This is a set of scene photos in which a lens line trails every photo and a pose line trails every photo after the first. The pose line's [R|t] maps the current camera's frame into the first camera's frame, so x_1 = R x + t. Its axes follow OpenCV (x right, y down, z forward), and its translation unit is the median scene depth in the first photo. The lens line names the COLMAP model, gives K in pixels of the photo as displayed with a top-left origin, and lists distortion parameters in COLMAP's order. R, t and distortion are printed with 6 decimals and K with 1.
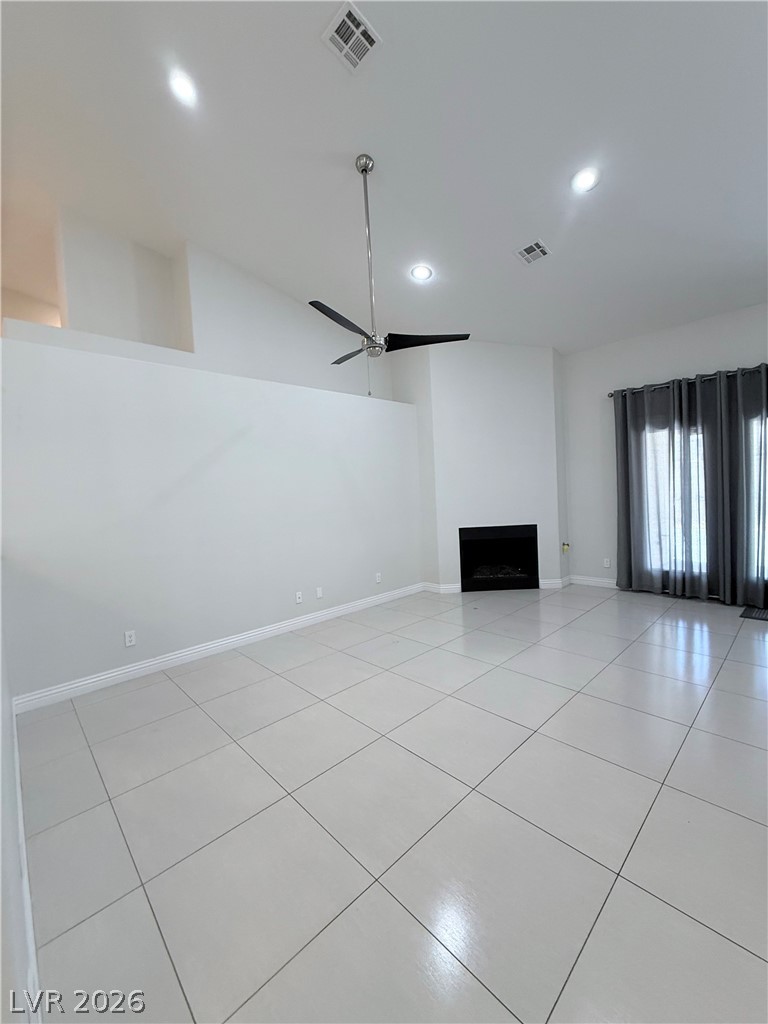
lens RADIAL K [[408.4, 0, 384.3], [0, 408.4, 509.3], [0, 0, 1]] dist [0.000678, 0.000274]
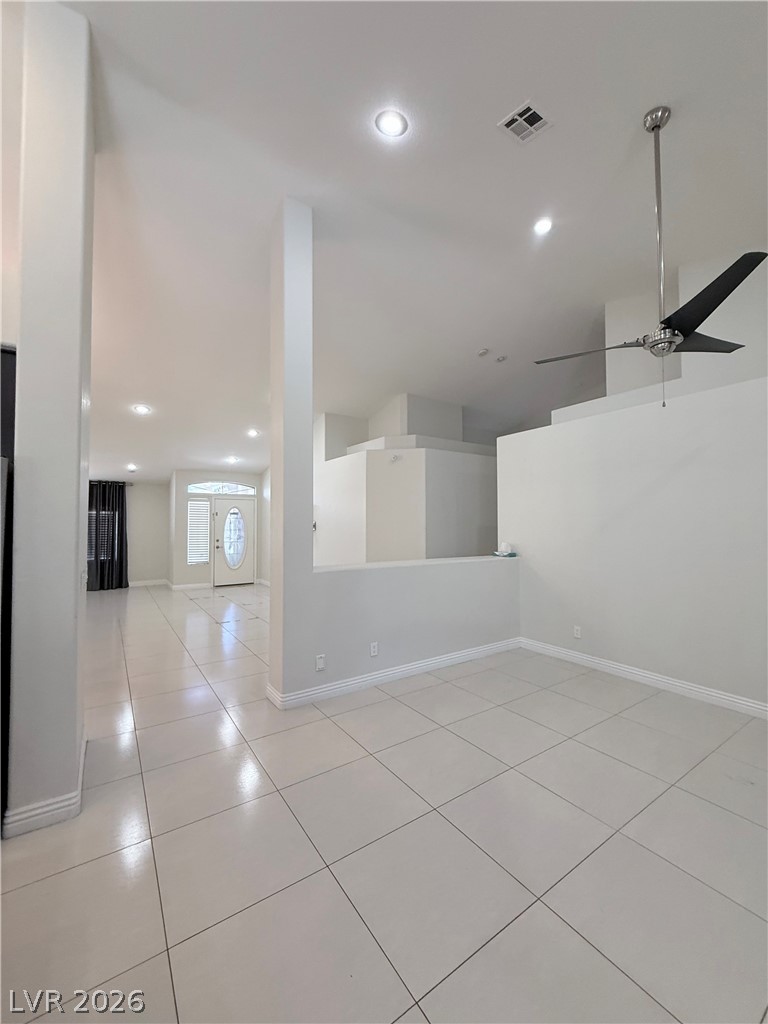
lens RADIAL K [[408.4, 0, 384.3], [0, 408.4, 509.3], [0, 0, 1]] dist [0.000678, 0.000274]
pose [[-0.150822, 0.013182, -0.988473, 0.697906], [-0.028944, 0.999424, 0.017744, -0.066149], [0.988137, 0.031287, -0.150354, 0.571467]]
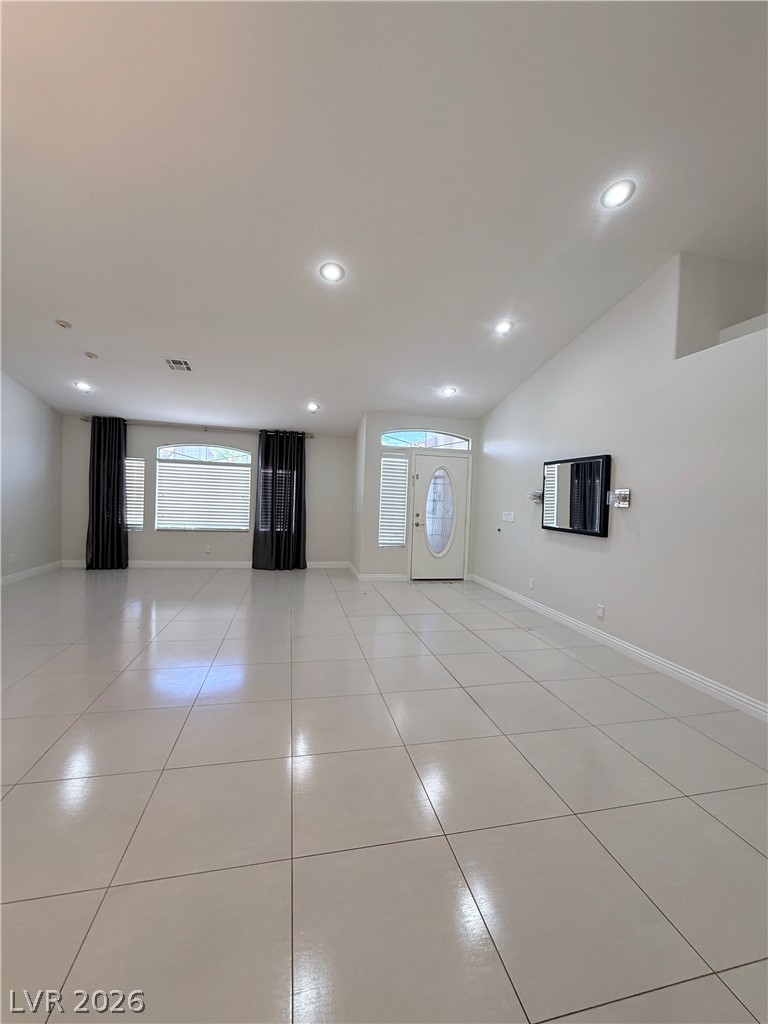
lens RADIAL K [[422.5, 0, 384.0], [0, 422.5, 512.0], [0, 0, 1]] dist [0.013610, -0.000010]
pose [[-0.506898, 0.058798, -0.859998, 0.423367], [-0.048169, 0.994180, 0.096364, -0.032219], [0.860659, 0.090272, -0.501116, 0.334293]]
